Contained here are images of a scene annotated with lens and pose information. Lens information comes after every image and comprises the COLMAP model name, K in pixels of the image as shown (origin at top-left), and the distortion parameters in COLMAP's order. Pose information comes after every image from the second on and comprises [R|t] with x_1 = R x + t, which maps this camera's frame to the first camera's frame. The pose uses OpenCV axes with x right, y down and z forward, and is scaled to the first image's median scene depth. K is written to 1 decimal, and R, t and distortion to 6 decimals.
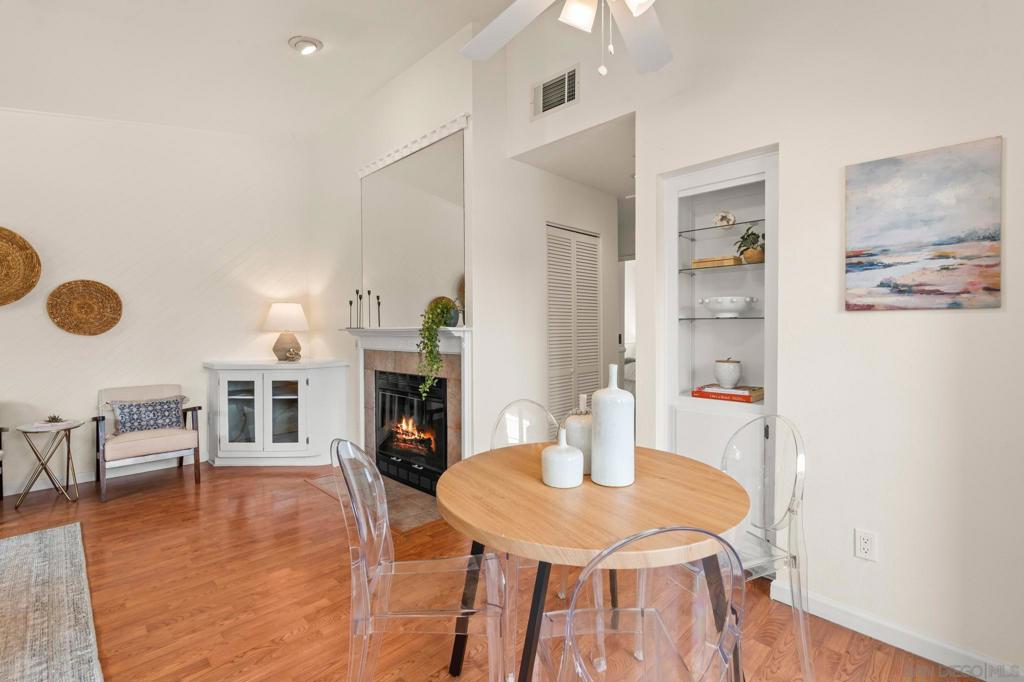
lens RADIAL K [[463.8, 0, 514.6], [0, 463.8, 334.8], [0, 0, 1]] dist [0.001207, 0.000854]
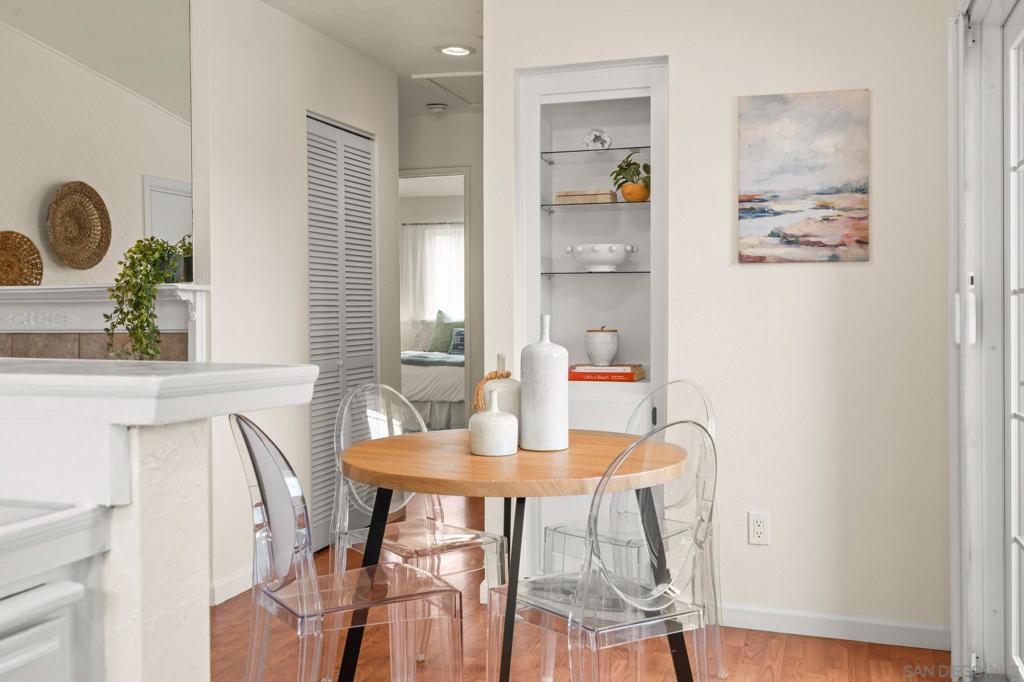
lens RADIAL K [[1025.2, 0, 509.9], [0, 1025.2, 338.7], [0, 0, 1]] dist [0.014642, 0.000000]
pose [[0.890684, -0.013697, 0.454417, -0.472928], [0.009816, 0.999892, 0.010900, 0.056369], [-0.454518, -0.005248, 0.890722, -0.450575]]
